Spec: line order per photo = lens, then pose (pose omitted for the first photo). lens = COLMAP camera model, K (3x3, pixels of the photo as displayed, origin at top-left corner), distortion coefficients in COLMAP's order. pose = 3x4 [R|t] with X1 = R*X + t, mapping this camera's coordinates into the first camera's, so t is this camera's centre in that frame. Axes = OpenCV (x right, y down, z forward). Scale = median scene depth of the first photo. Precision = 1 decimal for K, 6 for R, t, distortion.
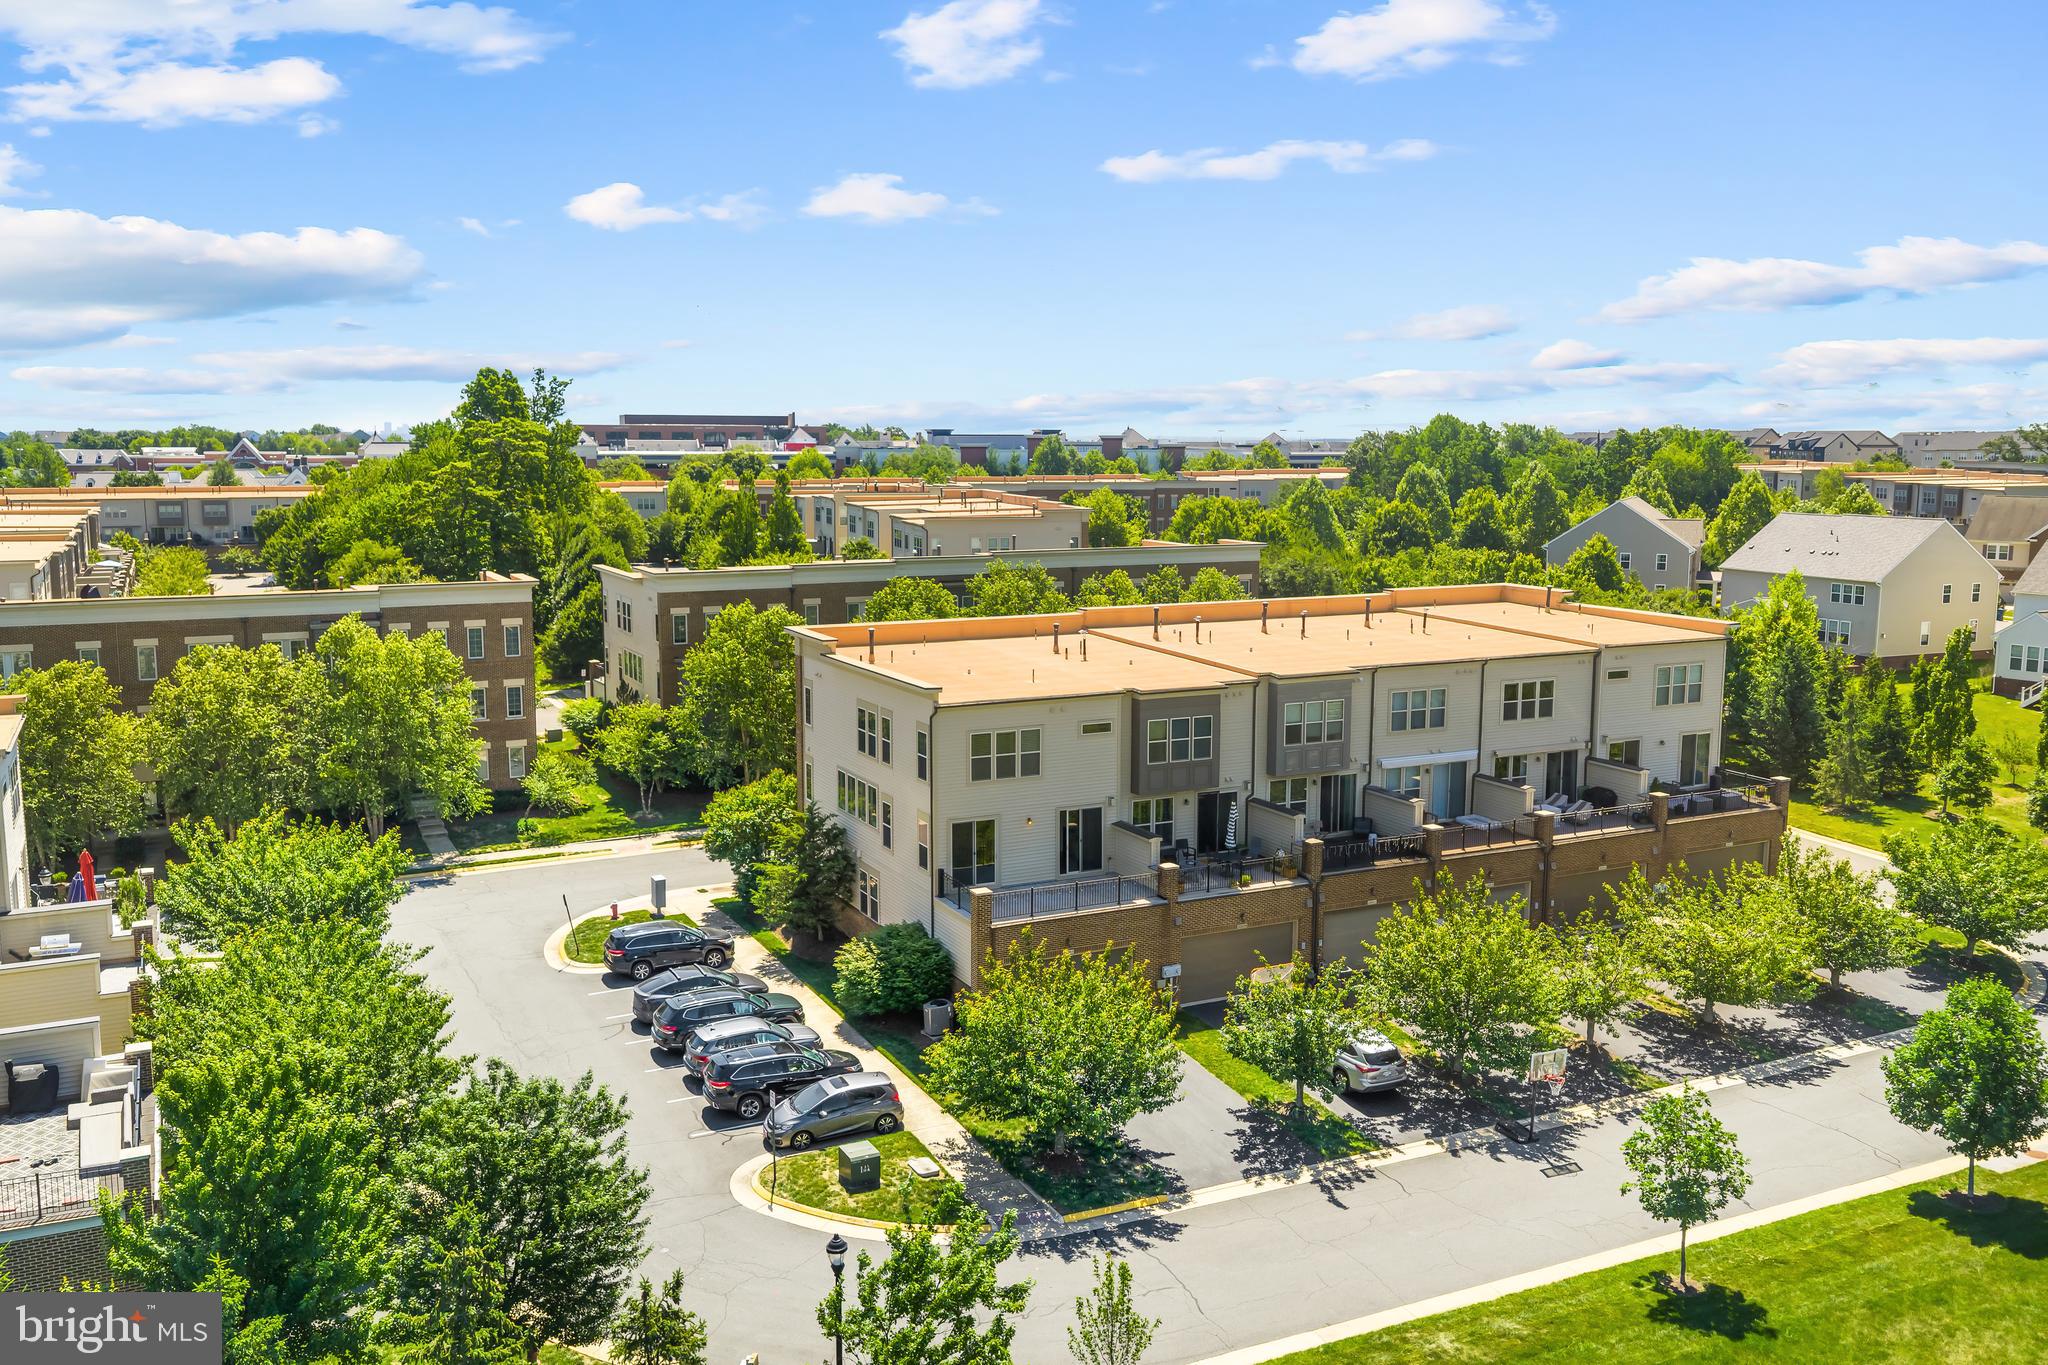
lens RADIAL K [[1693.1, 0, 1028.4], [0, 1693.1, 679.0], [0, 0, 1]] dist [0.012841, -0.018459]
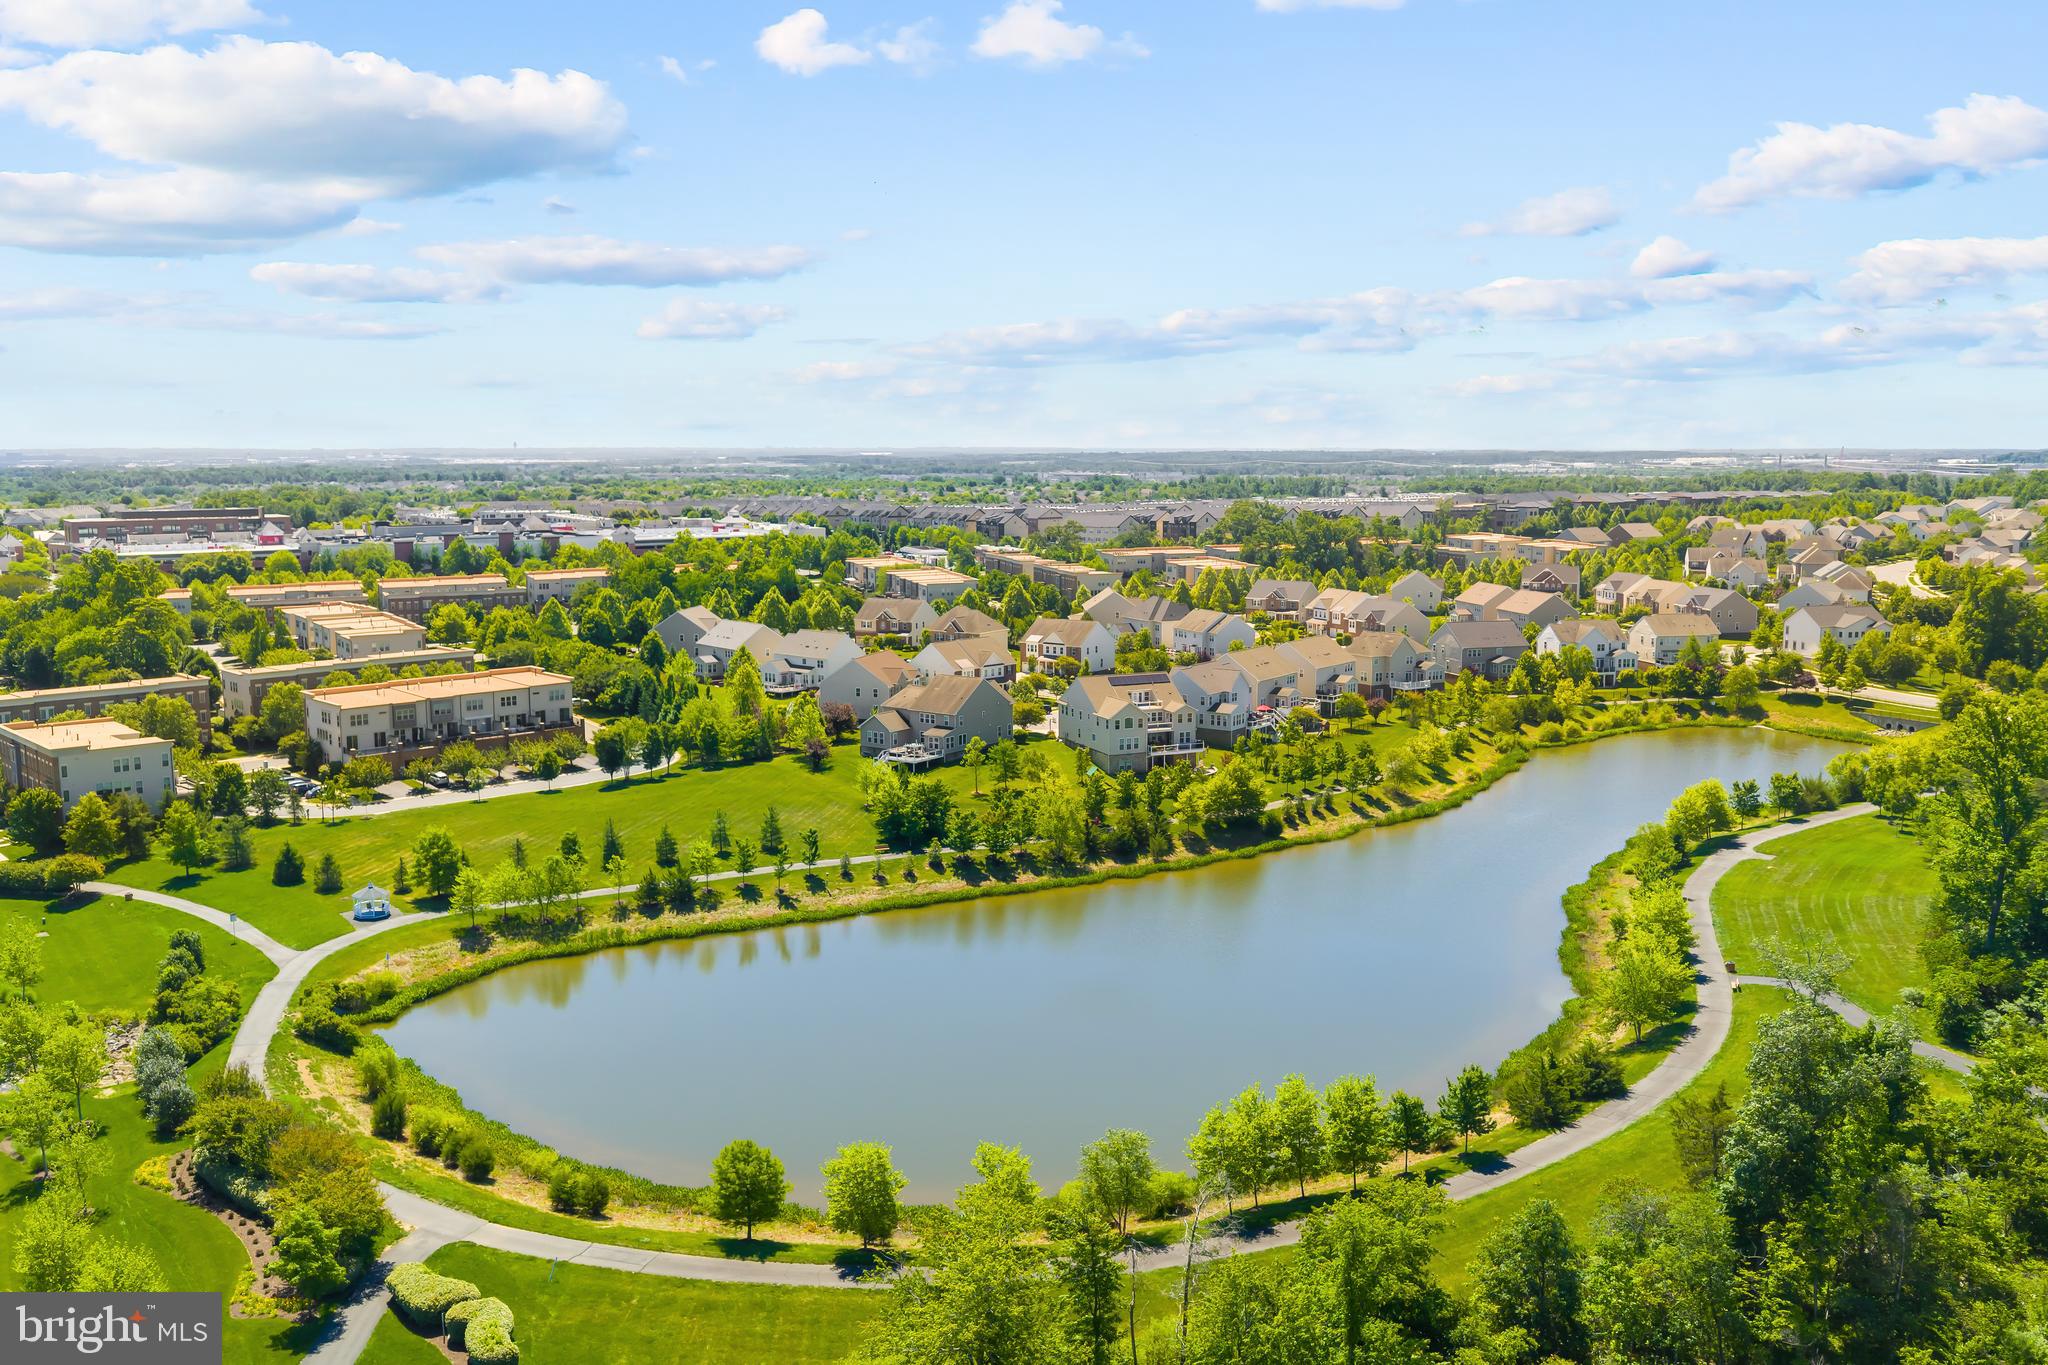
lens RADIAL K [[1693.1, 0, 1028.4], [0, 1693.1, 679.0], [0, 0, 1]] dist [0.012841, -0.018459]
pose [[0.956631, -0.045009, 0.287804, 0.314760], [0.046809, 0.998904, 0.000627, 0.014596], [-0.287517, 0.012872, 0.957689, -3.011886]]
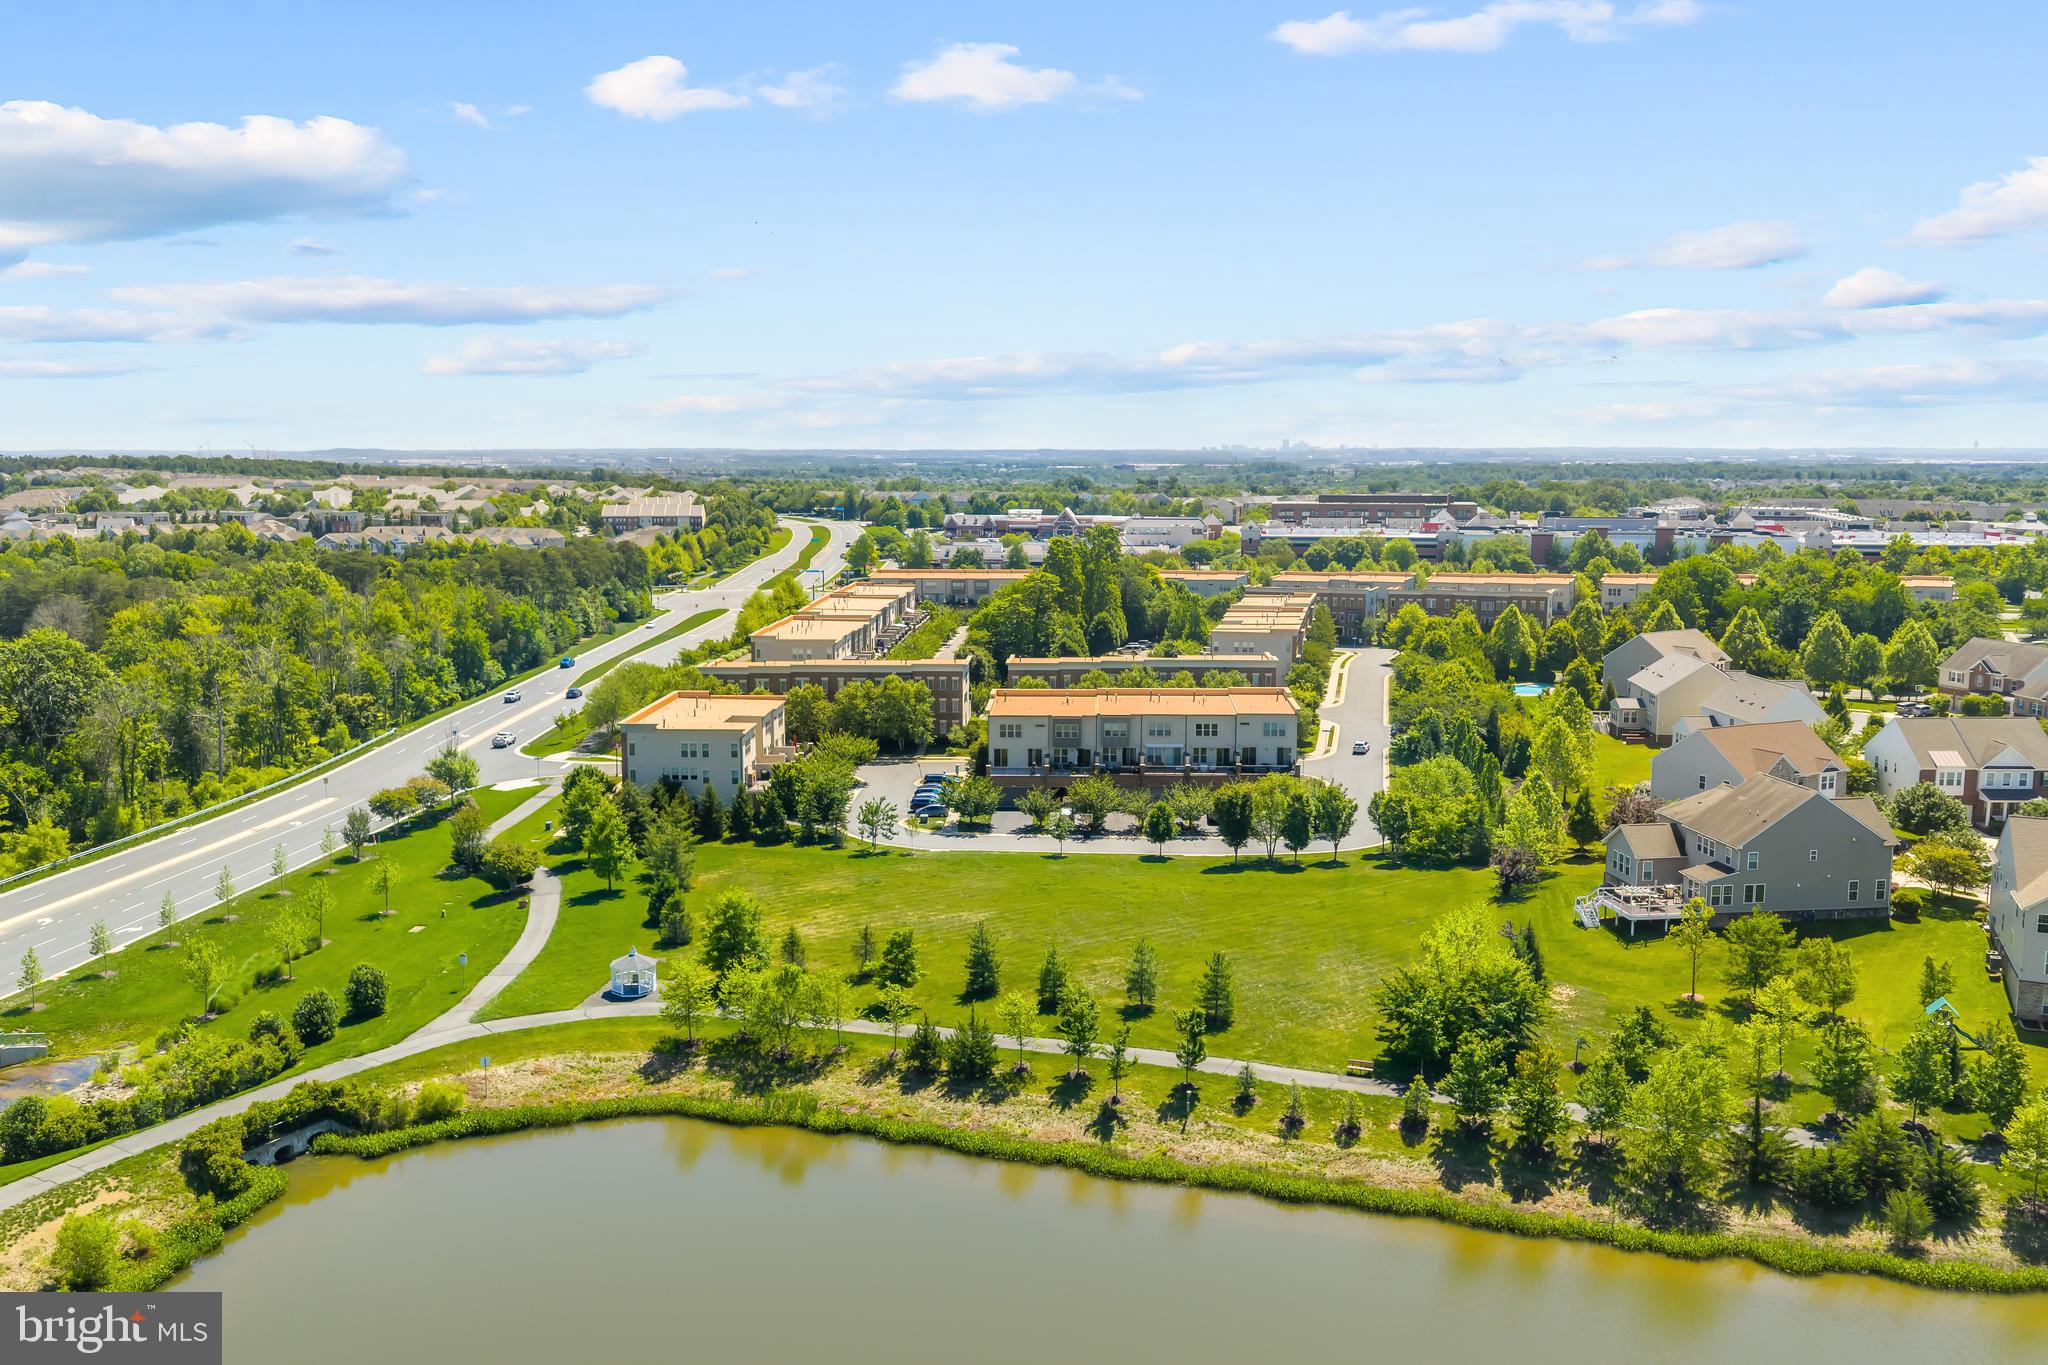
lens RADIAL K [[1693.1, 0, 1028.4], [0, 1693.1, 679.0], [0, 0, 1]] dist [0.012841, -0.018459]
pose [[0.874018, 0.062121, -0.481907, 1.428227], [-0.066092, 0.997775, 0.008752, -0.080719], [0.481378, 0.024201, 0.876179, -1.732208]]
